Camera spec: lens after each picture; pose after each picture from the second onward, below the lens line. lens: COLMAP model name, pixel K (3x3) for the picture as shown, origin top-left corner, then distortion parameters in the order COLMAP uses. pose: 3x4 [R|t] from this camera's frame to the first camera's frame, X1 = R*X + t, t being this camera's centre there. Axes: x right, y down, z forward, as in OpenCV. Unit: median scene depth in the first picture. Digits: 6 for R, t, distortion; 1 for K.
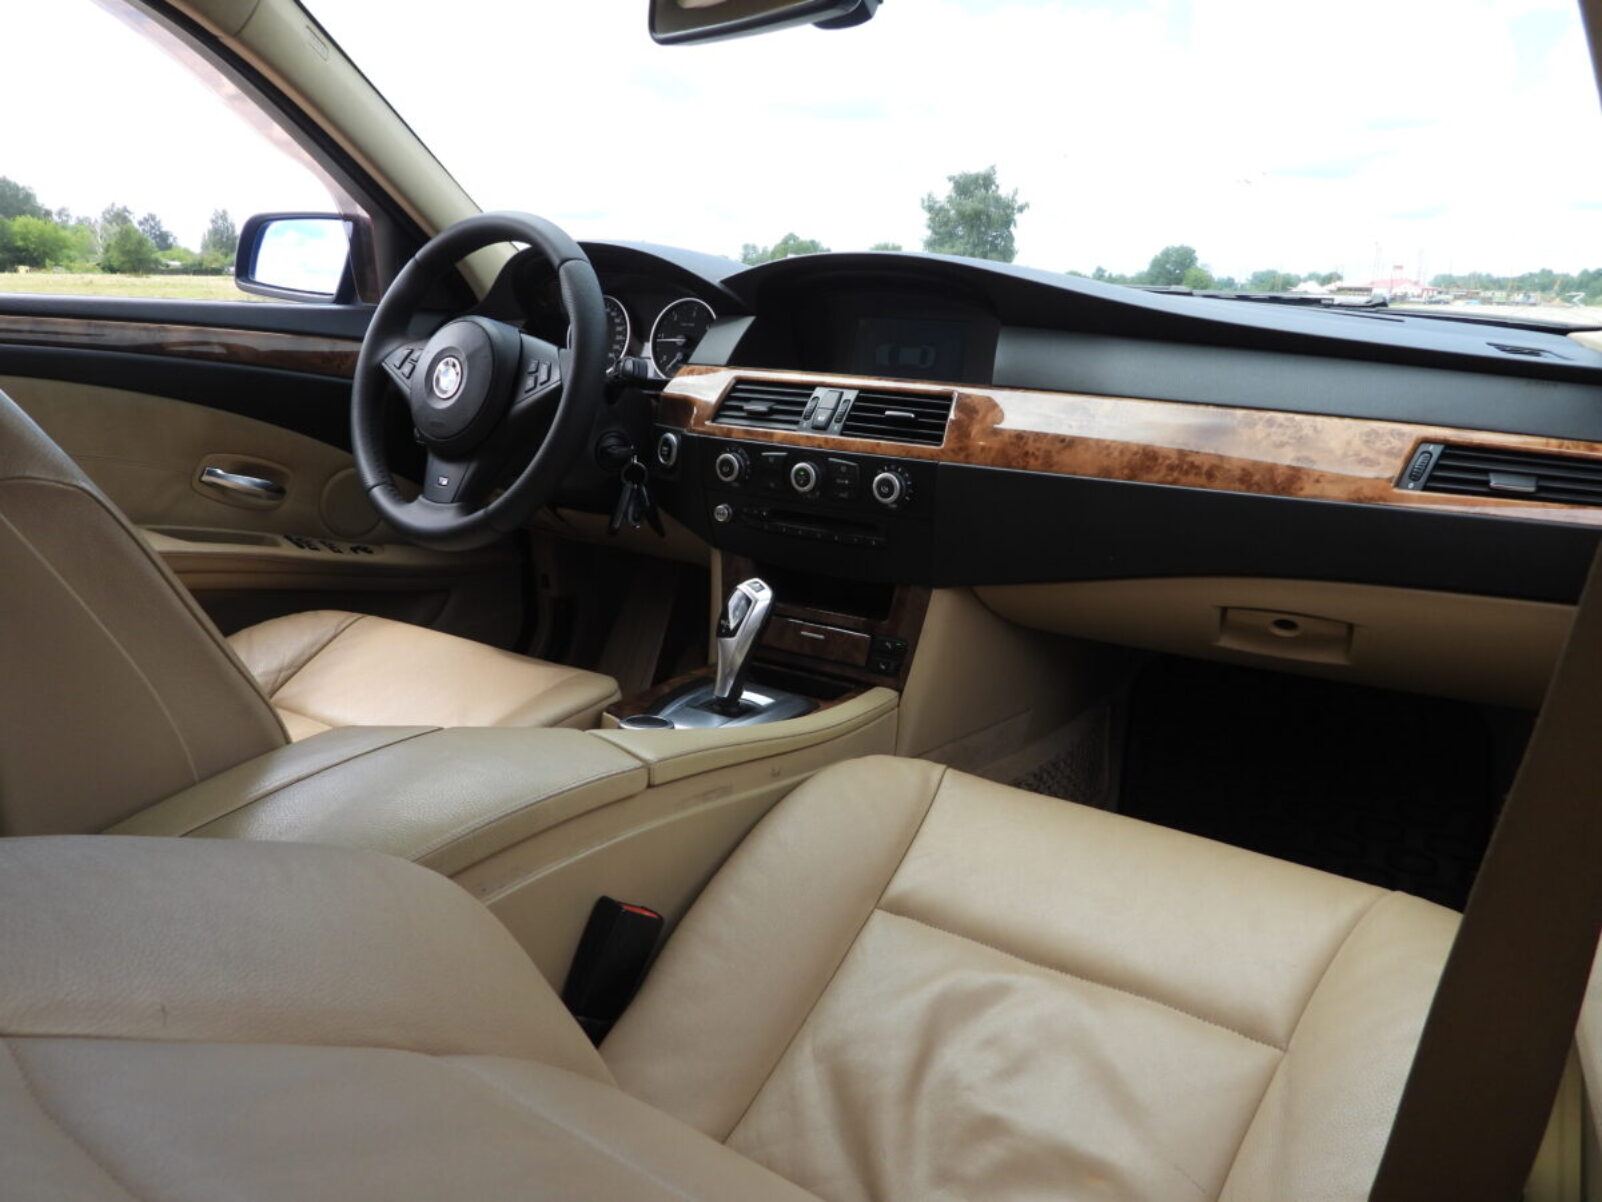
lens RADIAL K [[1155.3, 0, 802.1], [0, 1155.3, 599.4], [0, 0, 1]] dist [-0.009566, 0.009097]
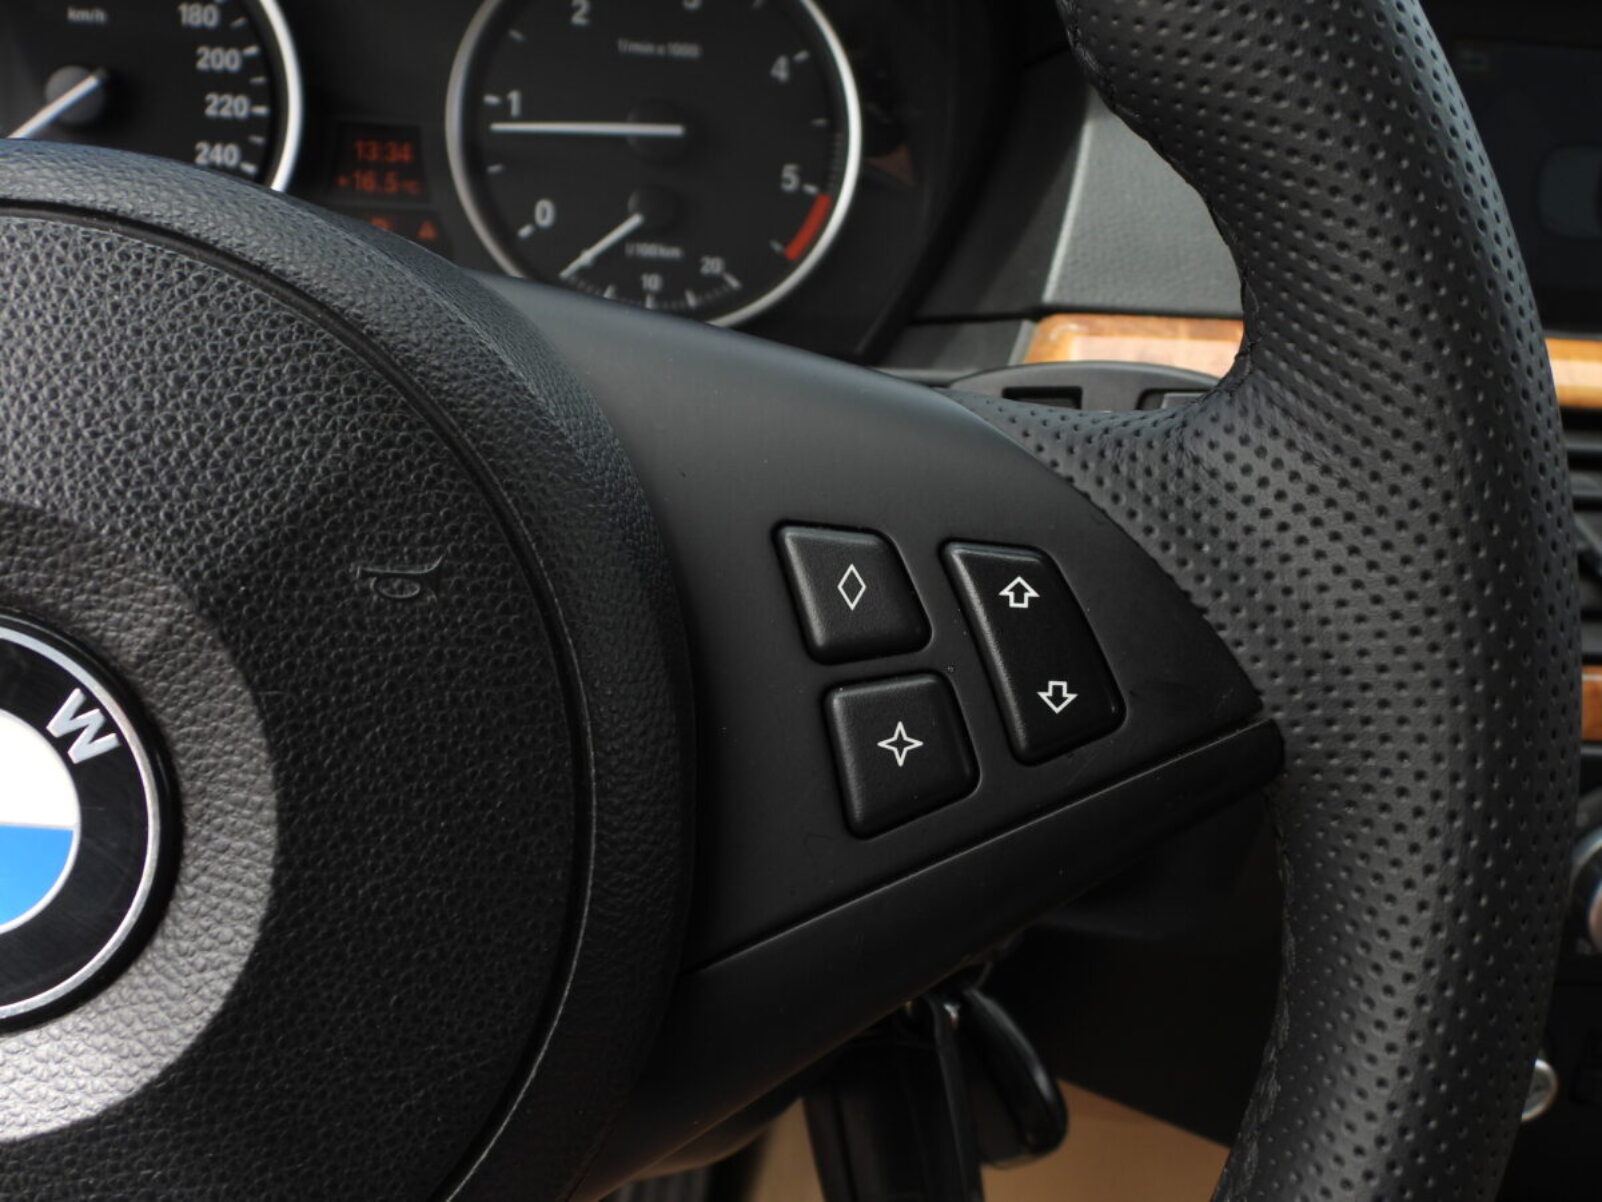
lens RADIAL K [[1789.2, 0, 803.9], [0, 1789.2, 610.4], [0, 0, 1]] dist [-0.016301, 0.000000]
pose [[0.777745, -0.206203, 0.593795, -0.322242], [0.109597, 0.974676, 0.194921, -0.220353], [-0.618952, -0.086521, 0.780649, 0.799378]]
